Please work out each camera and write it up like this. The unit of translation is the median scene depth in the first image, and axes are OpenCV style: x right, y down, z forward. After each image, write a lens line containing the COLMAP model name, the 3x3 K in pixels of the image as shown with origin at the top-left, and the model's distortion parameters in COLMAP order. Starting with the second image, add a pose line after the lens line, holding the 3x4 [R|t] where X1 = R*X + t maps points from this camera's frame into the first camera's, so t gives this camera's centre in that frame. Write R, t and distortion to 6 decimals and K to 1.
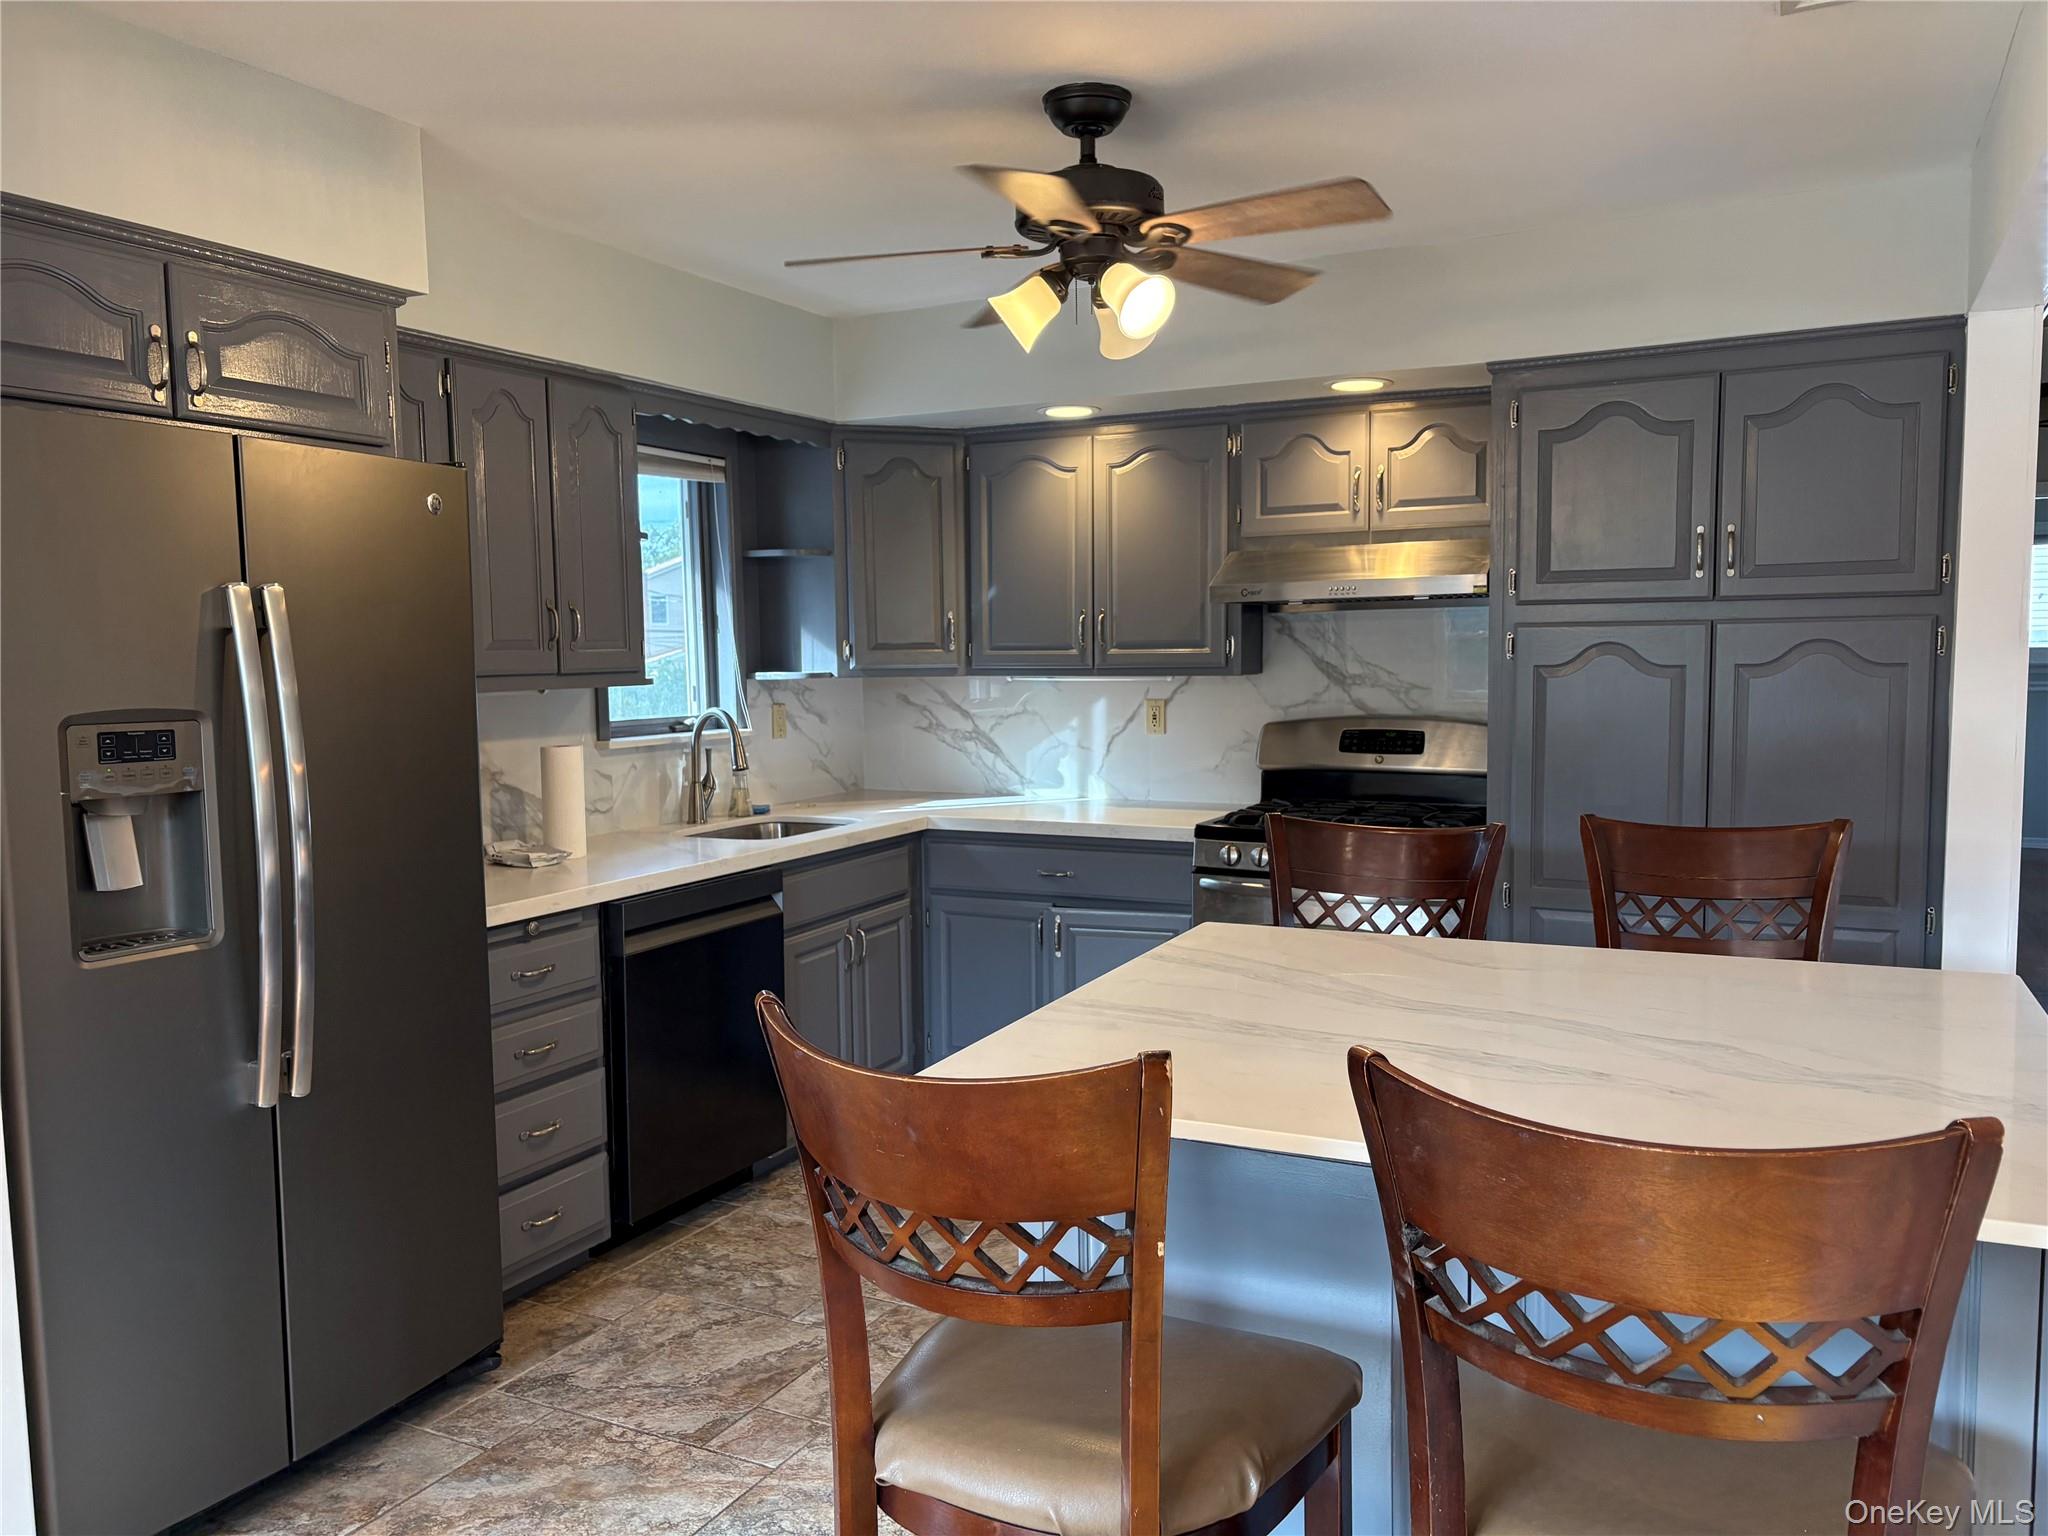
lens RADIAL K [[1540.0, 0, 1022.3], [0, 1540.0, 779.5], [0, 0, 1]] dist [0.013053, -0.004471]
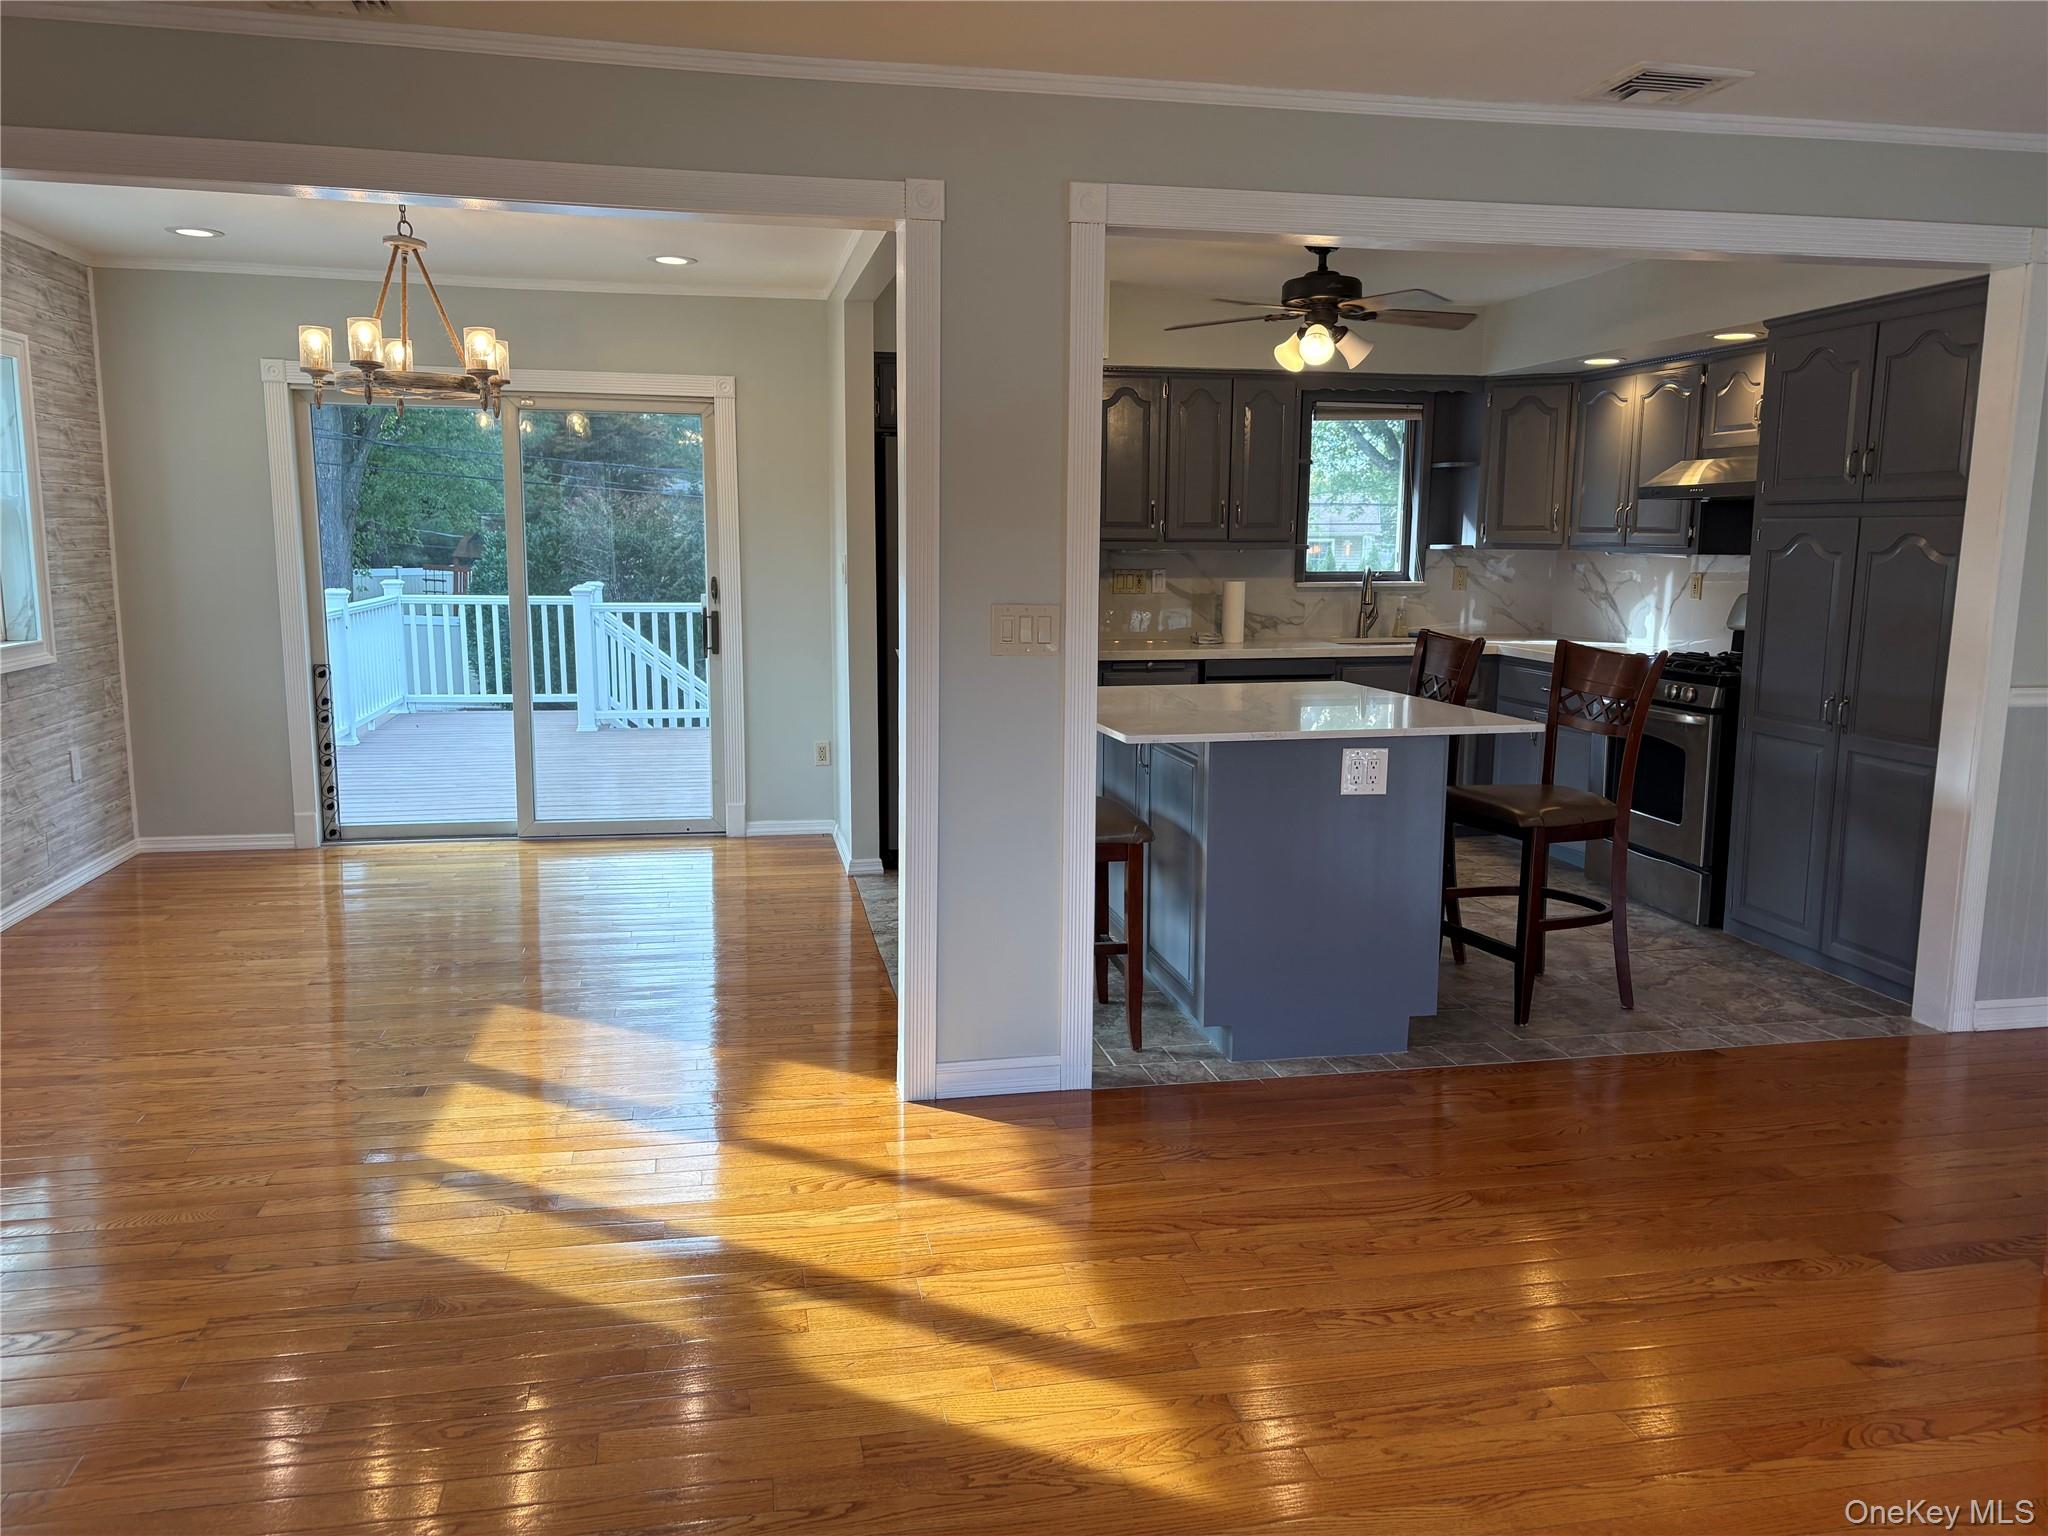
lens RADIAL K [[1540.0, 0, 1027.4], [0, 1540.0, 768.0], [0, 0, 1]] dist [0.013053, -0.004471]
pose [[0.625572, 0.136689, -0.768099, 0.780564], [-0.080211, 0.990583, 0.110955, 0.012219], [0.776032, -0.007800, 0.630645, -0.273593]]
